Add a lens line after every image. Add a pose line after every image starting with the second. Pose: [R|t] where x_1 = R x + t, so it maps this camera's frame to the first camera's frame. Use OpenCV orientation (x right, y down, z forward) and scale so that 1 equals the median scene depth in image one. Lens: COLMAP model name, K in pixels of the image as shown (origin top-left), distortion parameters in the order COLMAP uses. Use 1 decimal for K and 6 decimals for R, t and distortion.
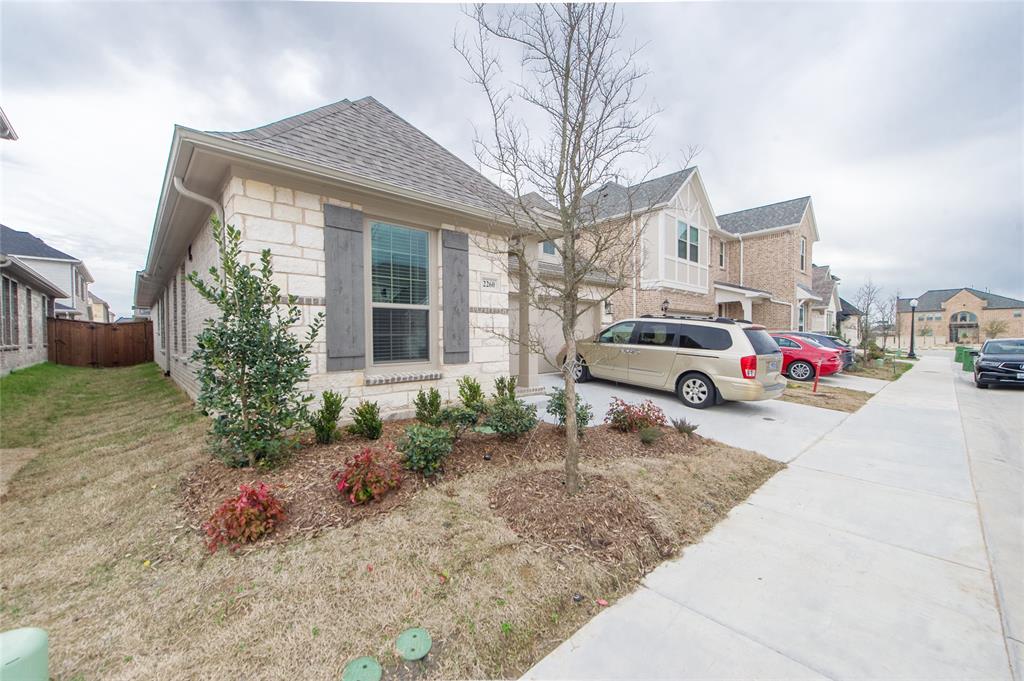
lens RADIAL K [[401.1, 0, 508.5], [0, 401.1, 340.6], [0, 0, 1]] dist [0.014262, -0.003641]
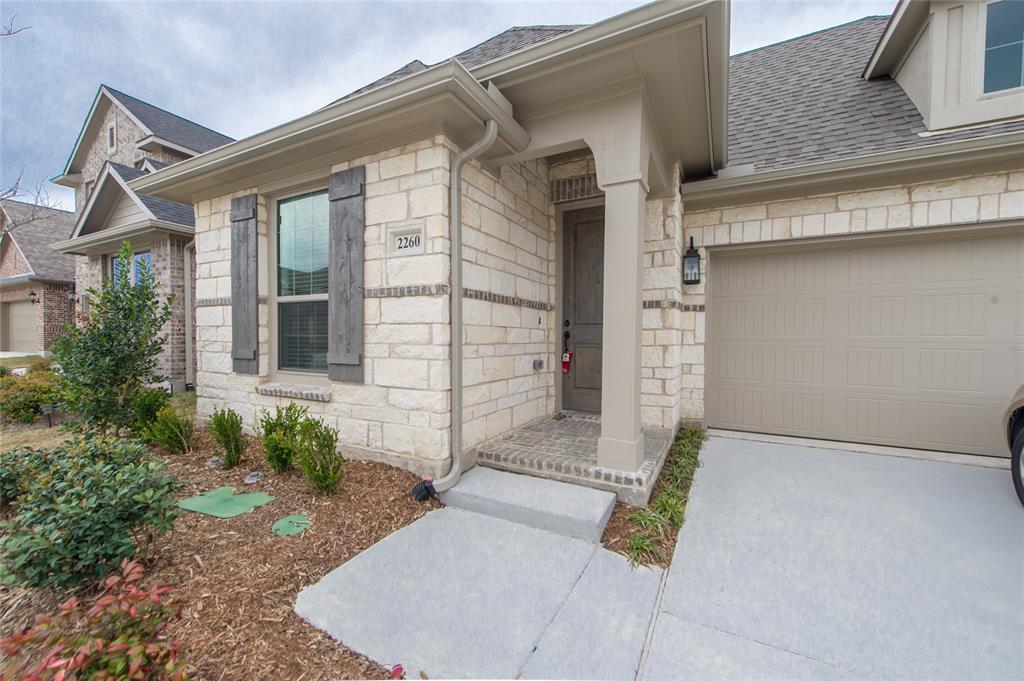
lens RADIAL K [[401.1, 0, 516.6], [0, 401.1, 343.2], [0, 0, 1]] dist [0.014262, -0.003641]
pose [[0.338471, 0.024863, -0.940648, 0.547492], [-0.021060, 0.999601, 0.018844, -0.021219], [0.940741, 0.013432, 0.338860, 1.034684]]
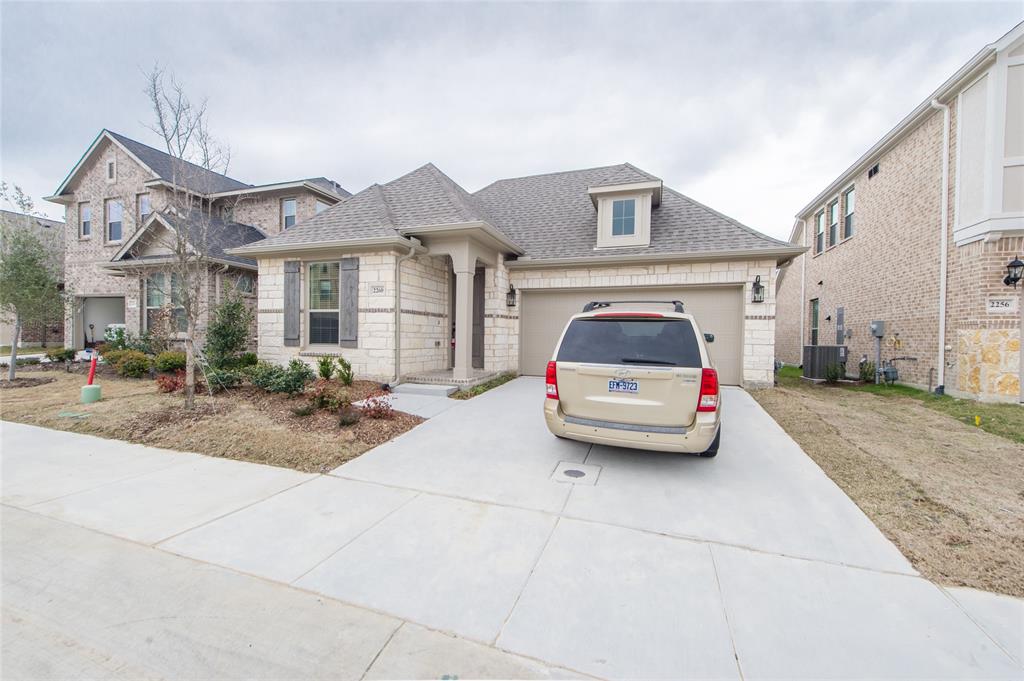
lens RADIAL K [[401.1, 0, 516.5], [0, 401.1, 340.5], [0, 0, 1]] dist [0.014262, -0.003641]
pose [[0.474437, 0.021637, -0.880023, 1.446413], [-0.029016, 0.999539, 0.008932, -0.000742], [0.879811, 0.021297, 0.474846, 0.839604]]
